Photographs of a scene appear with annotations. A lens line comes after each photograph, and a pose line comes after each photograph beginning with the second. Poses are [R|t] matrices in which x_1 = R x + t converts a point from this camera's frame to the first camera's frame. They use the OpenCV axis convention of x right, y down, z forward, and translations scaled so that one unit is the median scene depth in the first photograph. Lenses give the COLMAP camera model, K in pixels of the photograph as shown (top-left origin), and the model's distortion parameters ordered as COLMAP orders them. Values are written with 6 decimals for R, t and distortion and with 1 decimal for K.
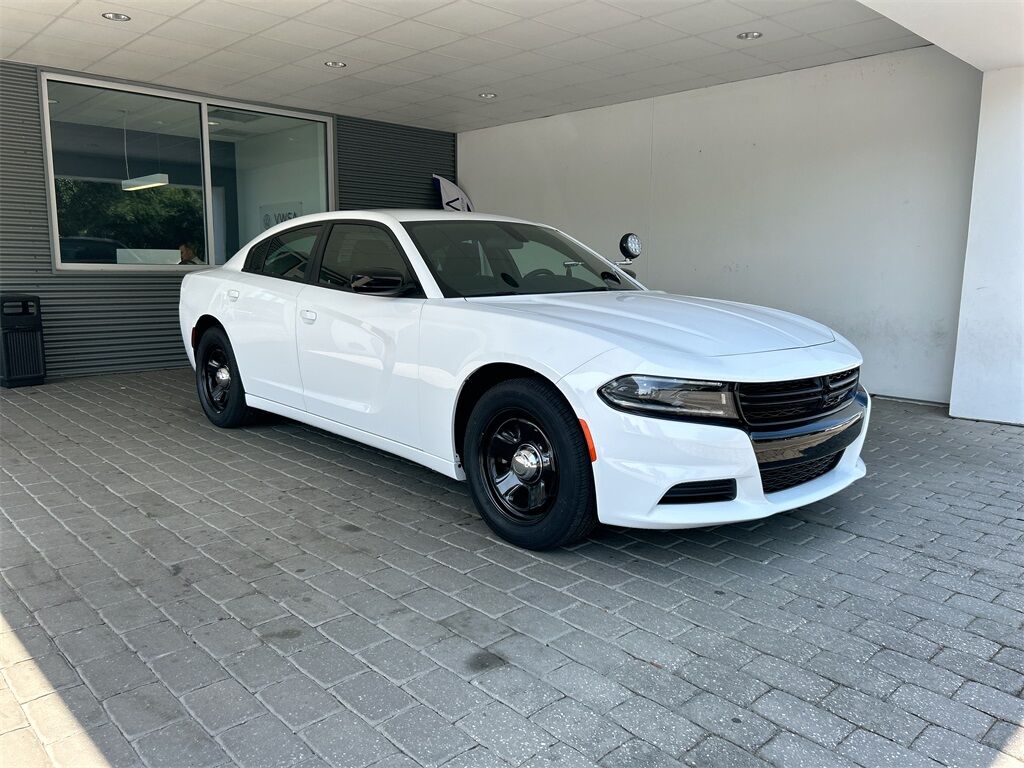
lens RADIAL K [[772.6, 0, 497.9], [0, 772.6, 395.1], [0, 0, 1]] dist [0.015730, 0.000361]
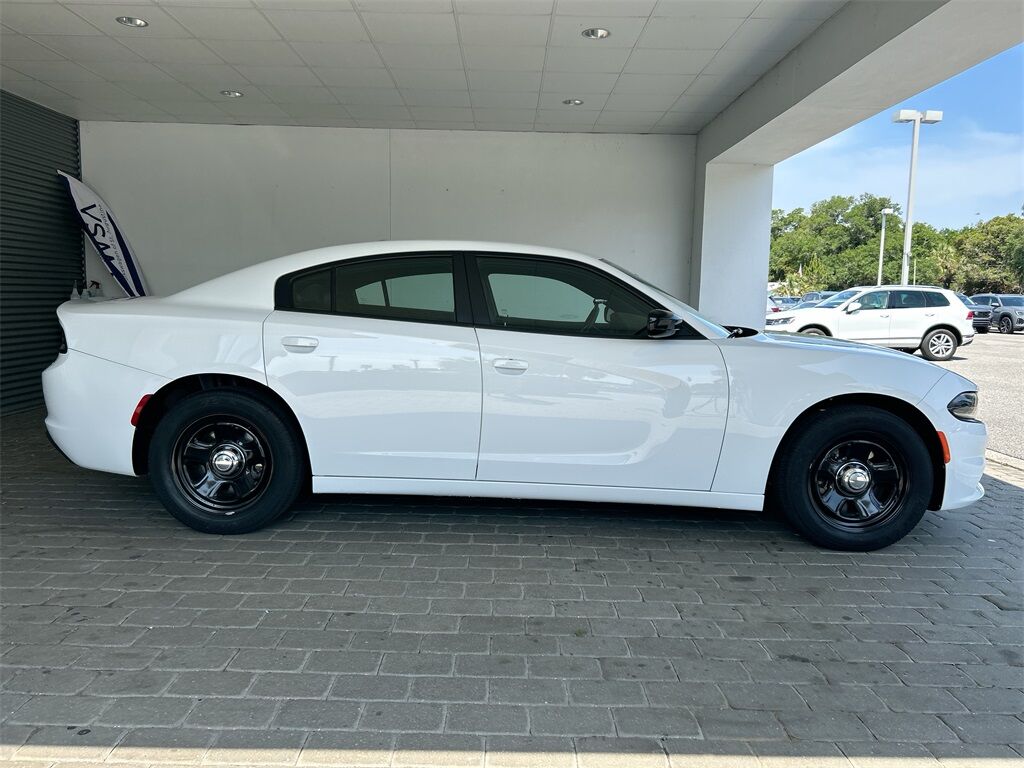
lens RADIAL K [[785.3, 0, 512.0], [0, 785.3, 384.0], [0, 0, 1]] dist [0.017215, -0.002932]
pose [[0.674117, -0.074706, 0.734837, -1.132264], [0.106750, 0.994281, 0.003154, -0.107712], [-0.730870, 0.076318, 0.678236, 0.543939]]
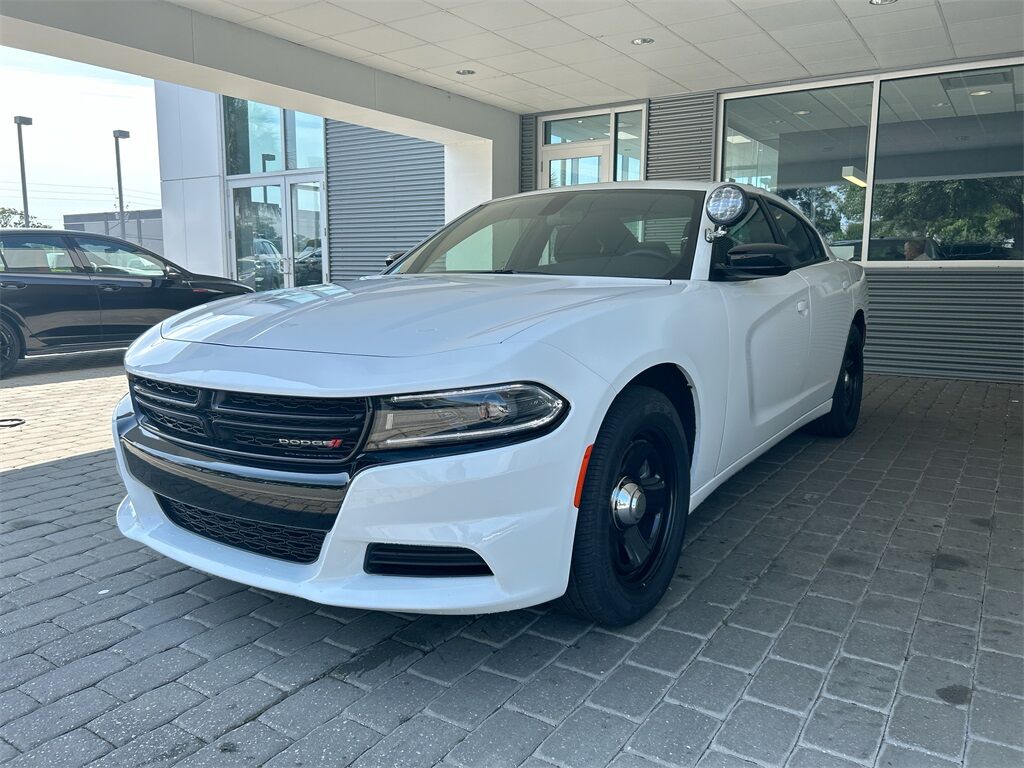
lens RADIAL K [[785.3, 0, 512.0], [0, 785.3, 384.0], [0, 0, 1]] dist [0.017215, -0.002932]
pose [[0.249411, 0.126928, -0.960043, 1.073060], [-0.157317, 0.983515, 0.089162, -0.120026], [0.955534, 0.128793, 0.265267, 1.001196]]
